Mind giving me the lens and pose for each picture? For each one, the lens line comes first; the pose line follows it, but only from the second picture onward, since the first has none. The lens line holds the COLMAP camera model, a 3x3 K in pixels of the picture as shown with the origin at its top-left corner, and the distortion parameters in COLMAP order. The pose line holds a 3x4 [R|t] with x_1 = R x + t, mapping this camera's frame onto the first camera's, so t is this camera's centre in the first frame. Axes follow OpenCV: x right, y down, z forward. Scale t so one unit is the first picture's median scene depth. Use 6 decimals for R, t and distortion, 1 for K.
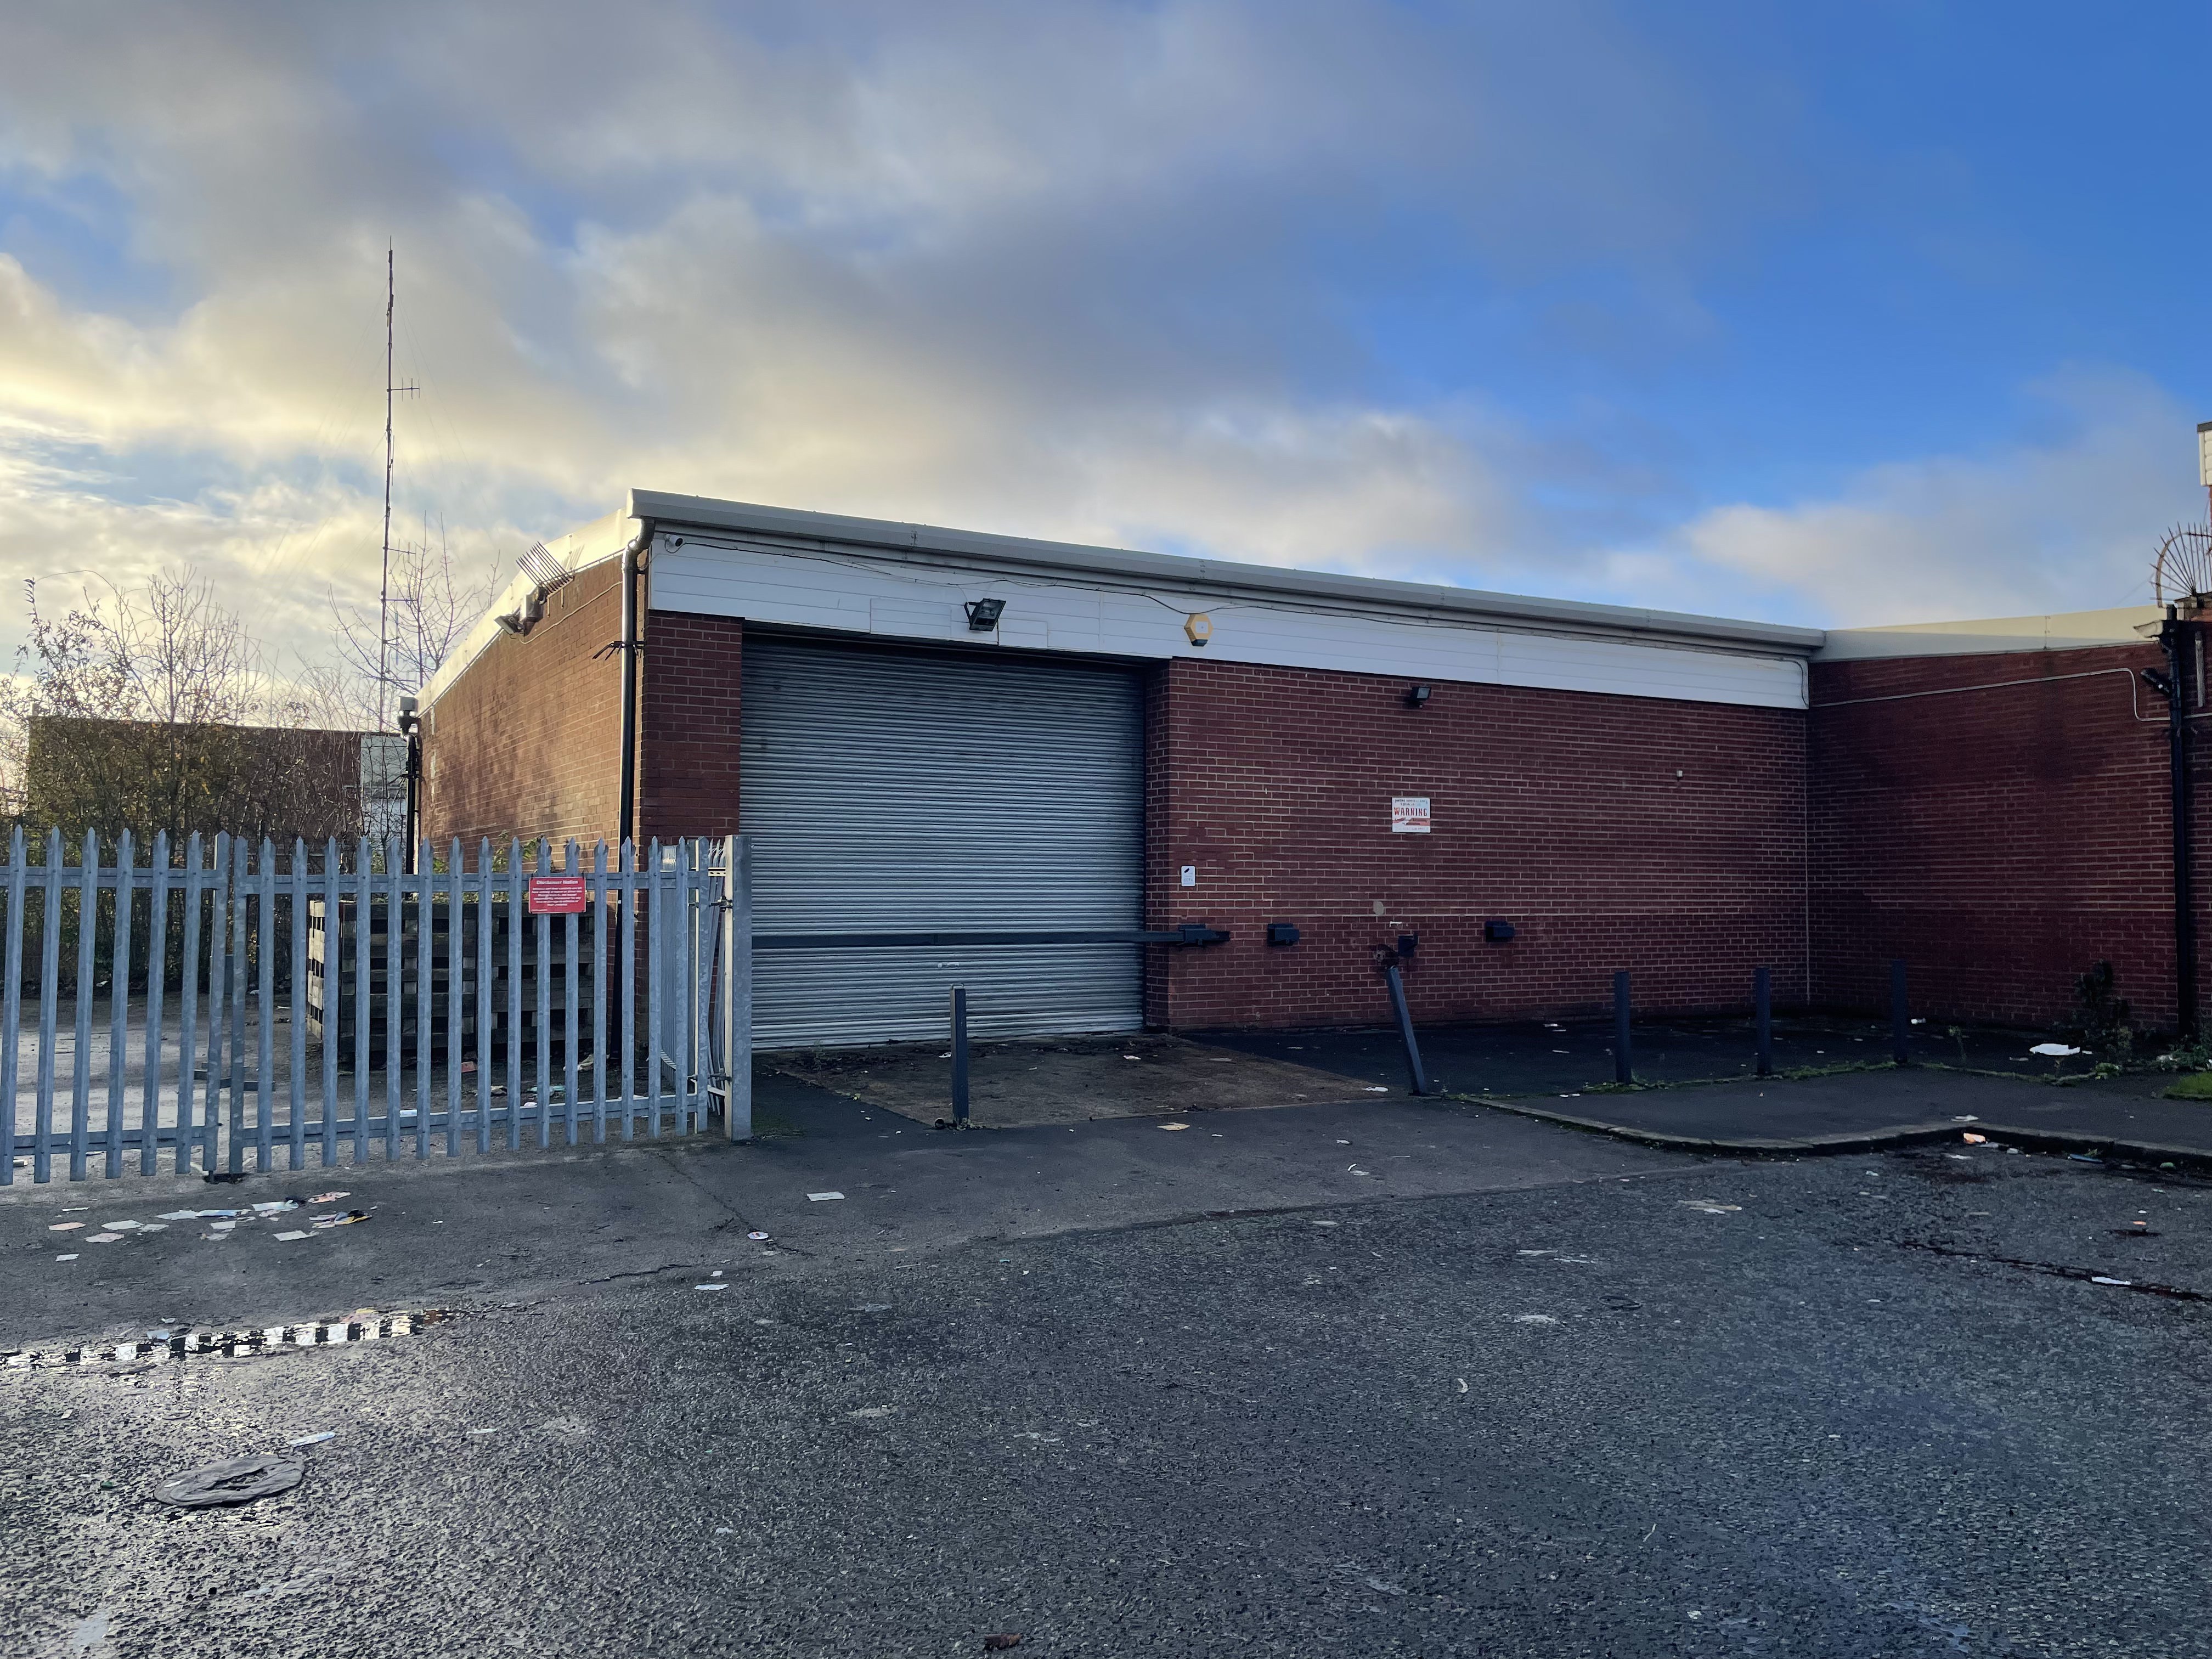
lens RADIAL K [[1639.5, 0, 1110.2], [0, 1639.5, 823.0], [0, 0, 1]] dist [0.077847, -0.094905]
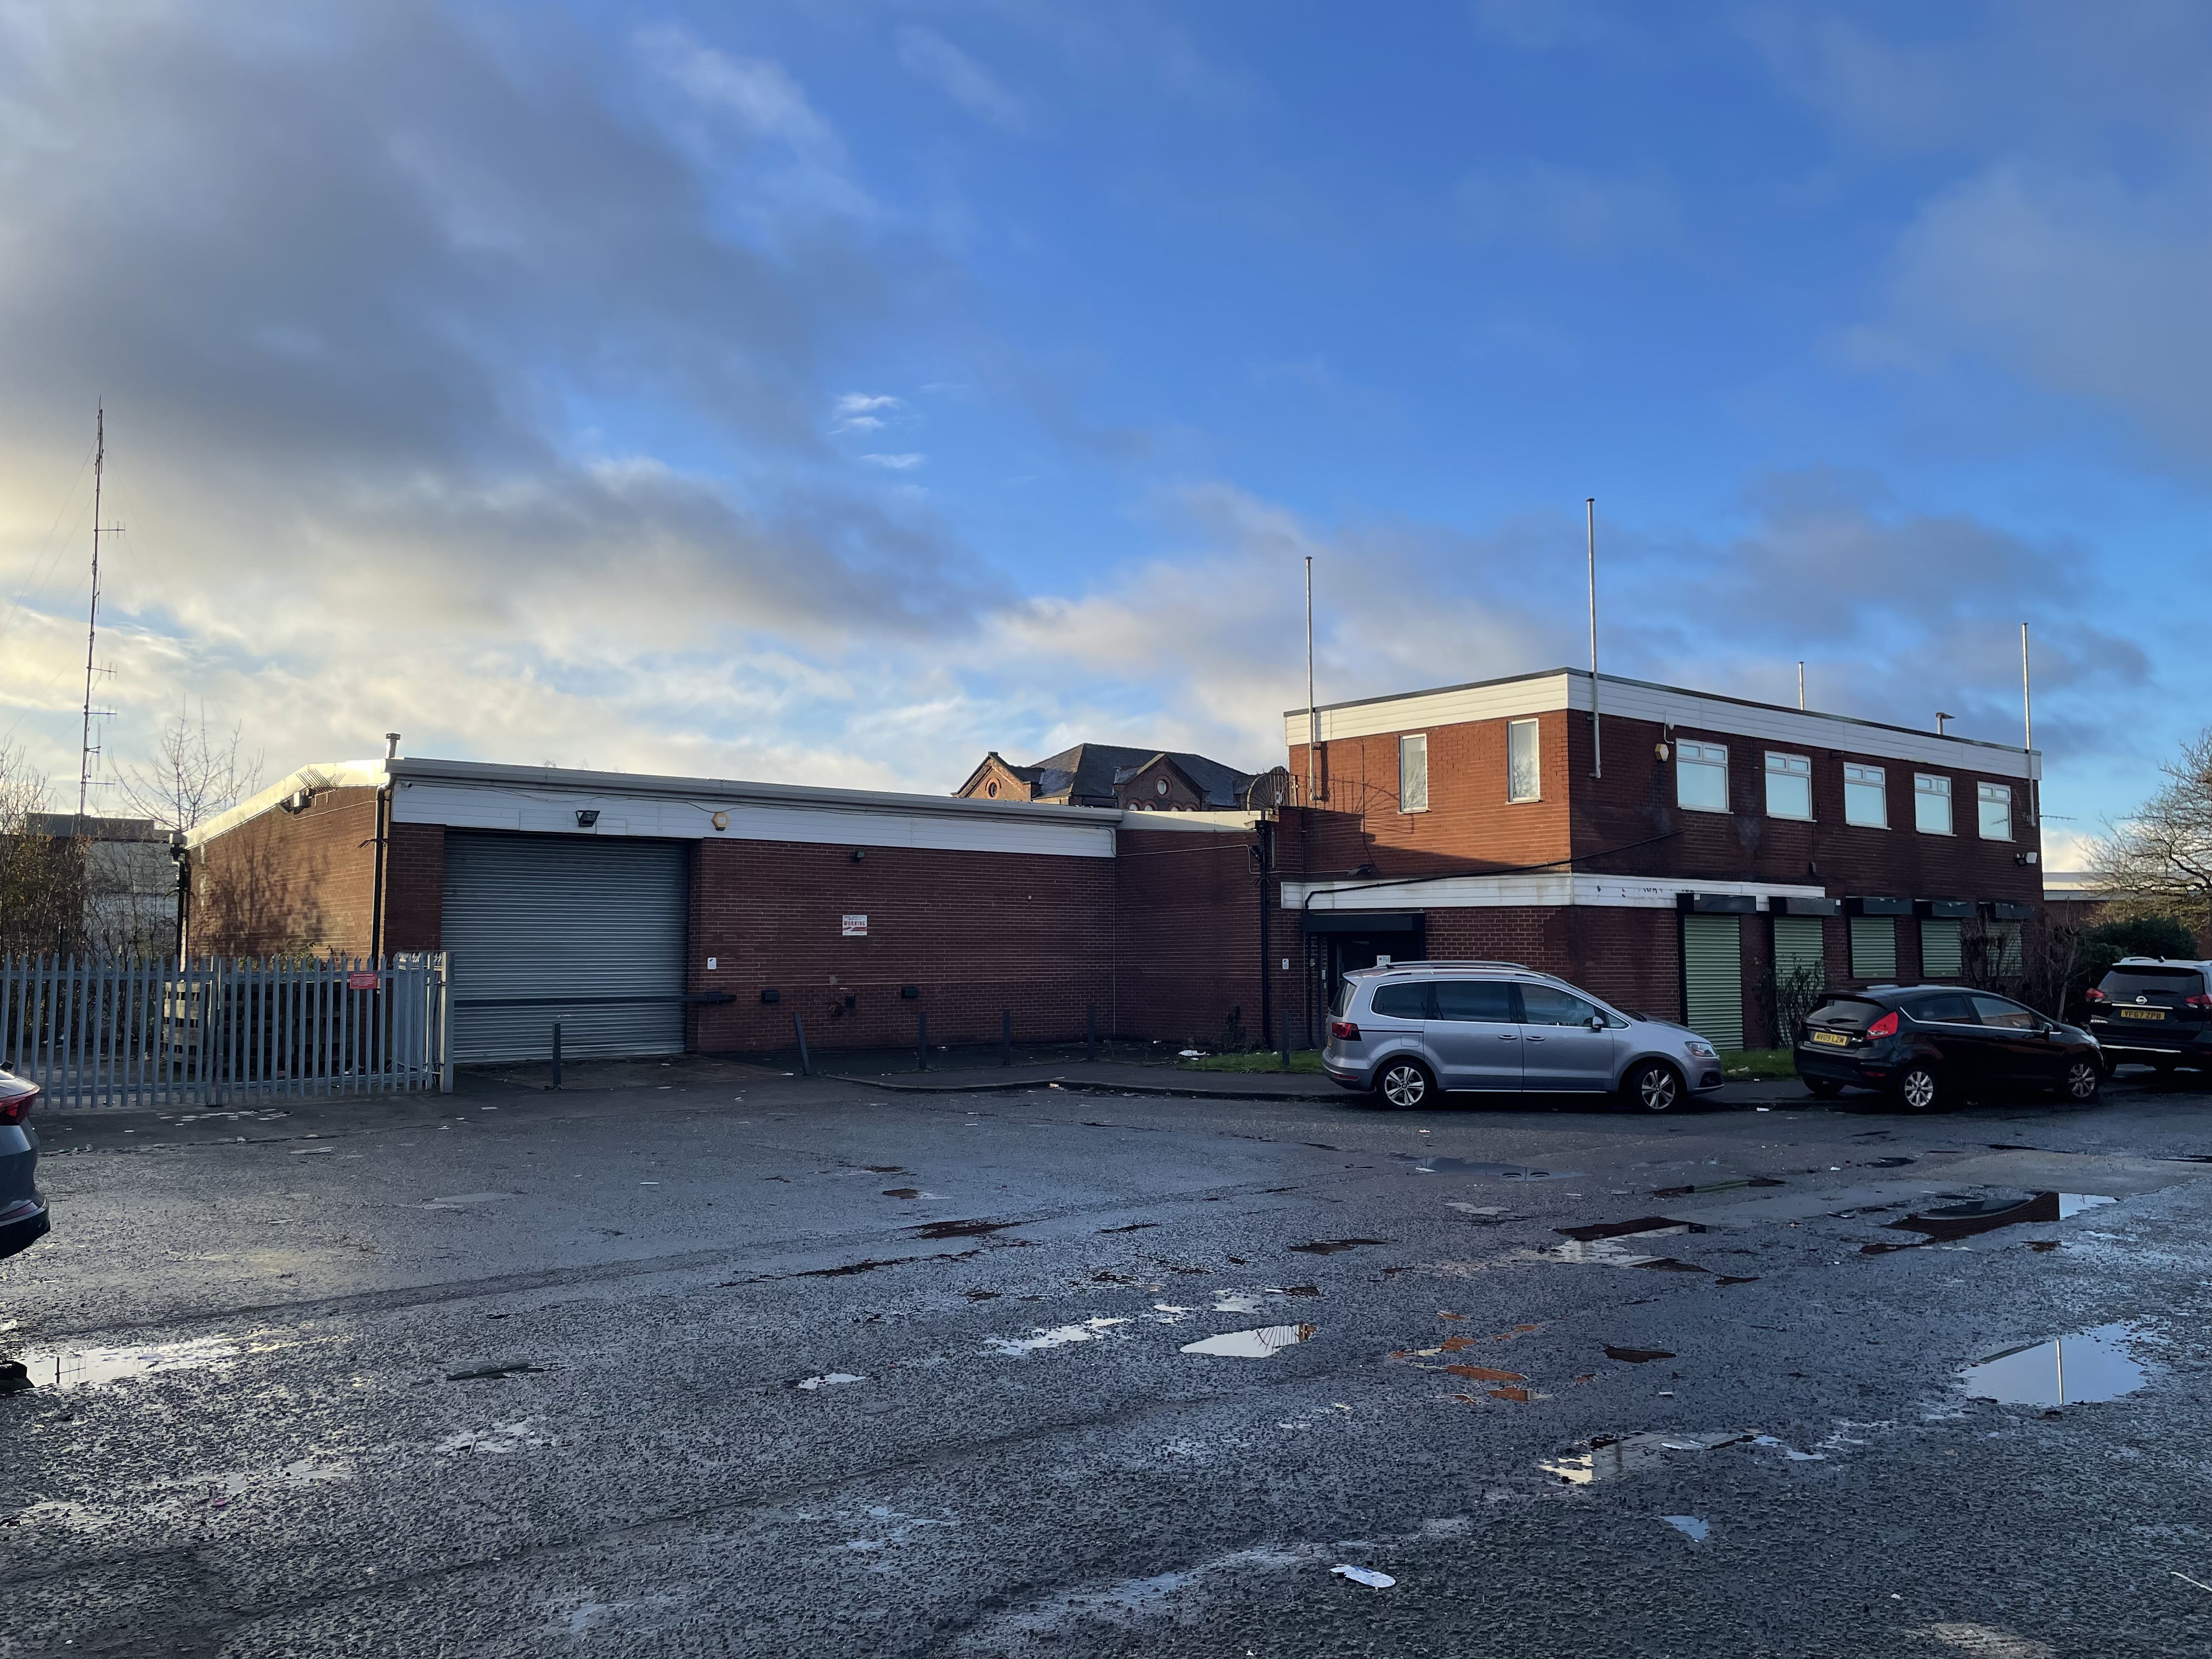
lens RADIAL K [[1639.5, 0, 1069.0], [0, 1639.5, 836.5], [0, 0, 1]] dist [0.077847, -0.094905]
pose [[0.987126, 0.005214, 0.159857, 0.170861], [0.000176, 0.999432, -0.033690, -0.052032], [-0.159942, 0.033284, 0.986565, -0.949684]]
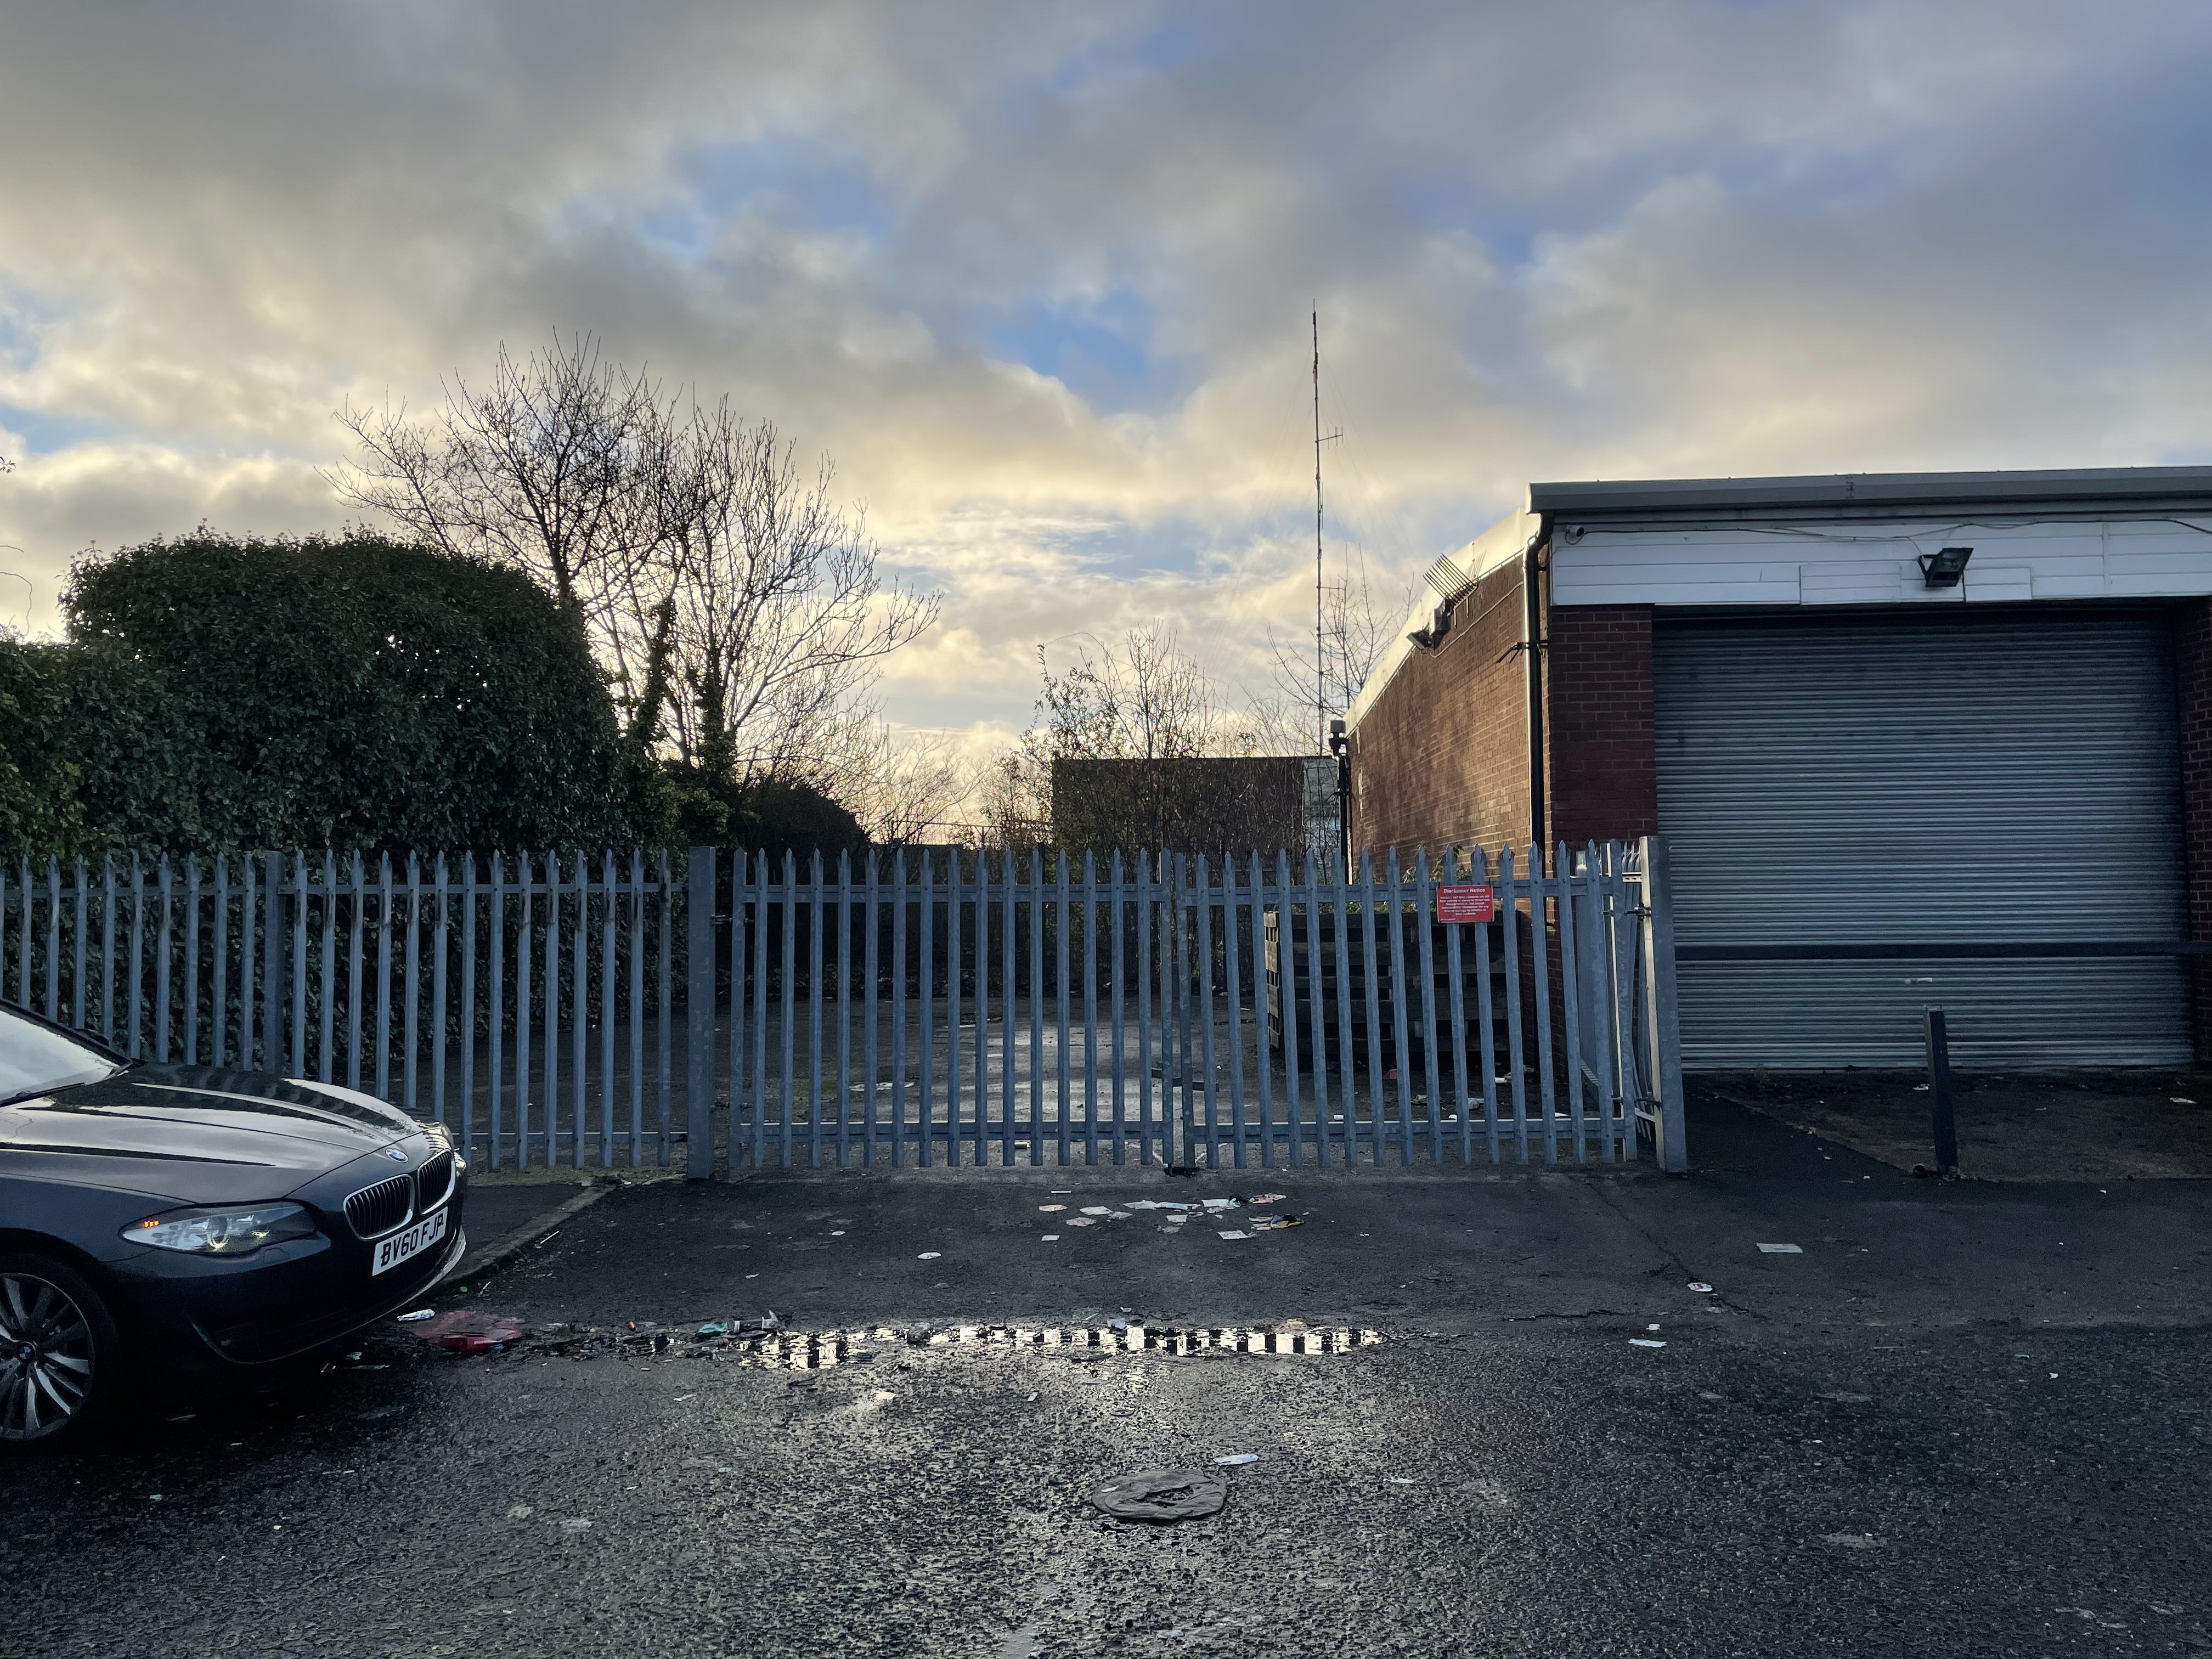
lens RADIAL K [[1639.5, 0, 1116.3], [0, 1639.5, 797.6], [0, 0, 1]] dist [0.077847, -0.094905]
pose [[0.855543, -0.047871, -0.515513, -0.006001], [0.037439, 0.998830, -0.030619, 0.002201], [0.516376, 0.006896, 0.856334, 0.046256]]
